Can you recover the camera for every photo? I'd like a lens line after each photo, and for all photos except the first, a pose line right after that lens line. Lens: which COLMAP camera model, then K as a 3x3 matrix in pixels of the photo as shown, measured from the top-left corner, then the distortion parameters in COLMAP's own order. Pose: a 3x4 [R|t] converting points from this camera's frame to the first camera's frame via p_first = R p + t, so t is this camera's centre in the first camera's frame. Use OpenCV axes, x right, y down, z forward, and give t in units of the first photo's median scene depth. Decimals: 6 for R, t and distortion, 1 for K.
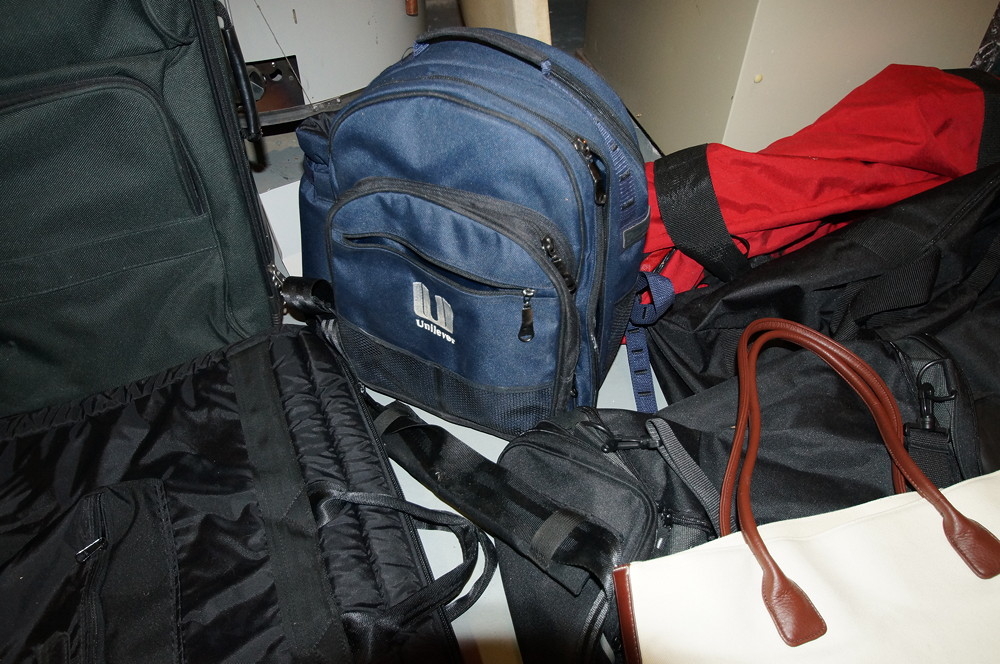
lens RADIAL K [[649.0, 0, 500.0], [0, 649.0, 332.0], [0, 0, 1]] dist [-0.035933, 0.003777]
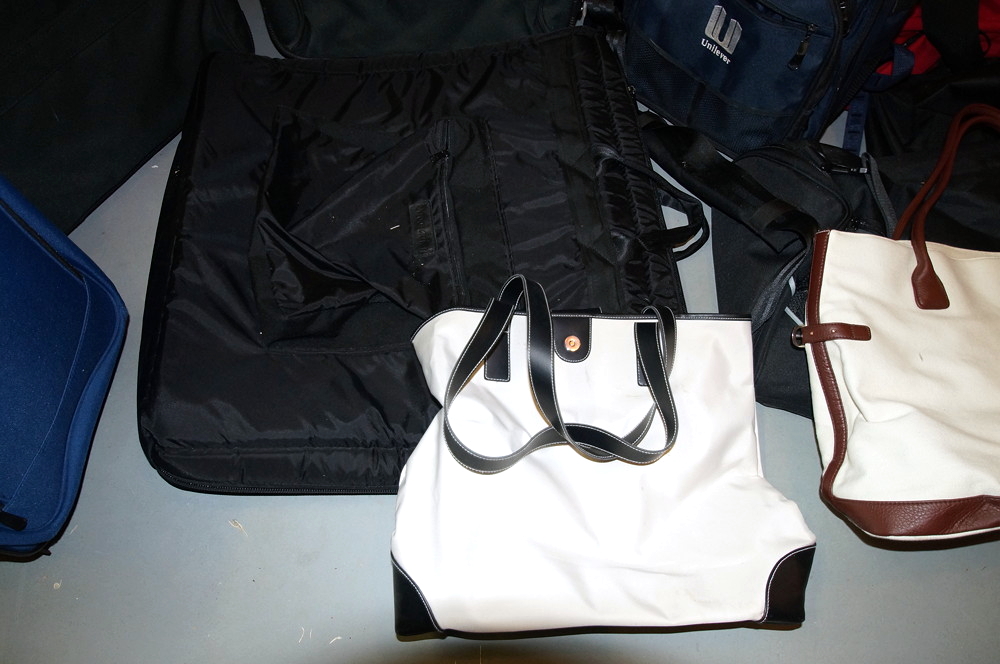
lens RADIAL K [[649.0, 0, 500.0], [0, 649.0, 332.0], [0, 0, 1]] dist [-0.035933, 0.003777]
pose [[0.955419, 0.265331, -0.129512, -0.192772], [-0.209307, 0.918044, 0.336728, 0.168433], [0.208242, -0.294609, 0.932652, -0.430182]]
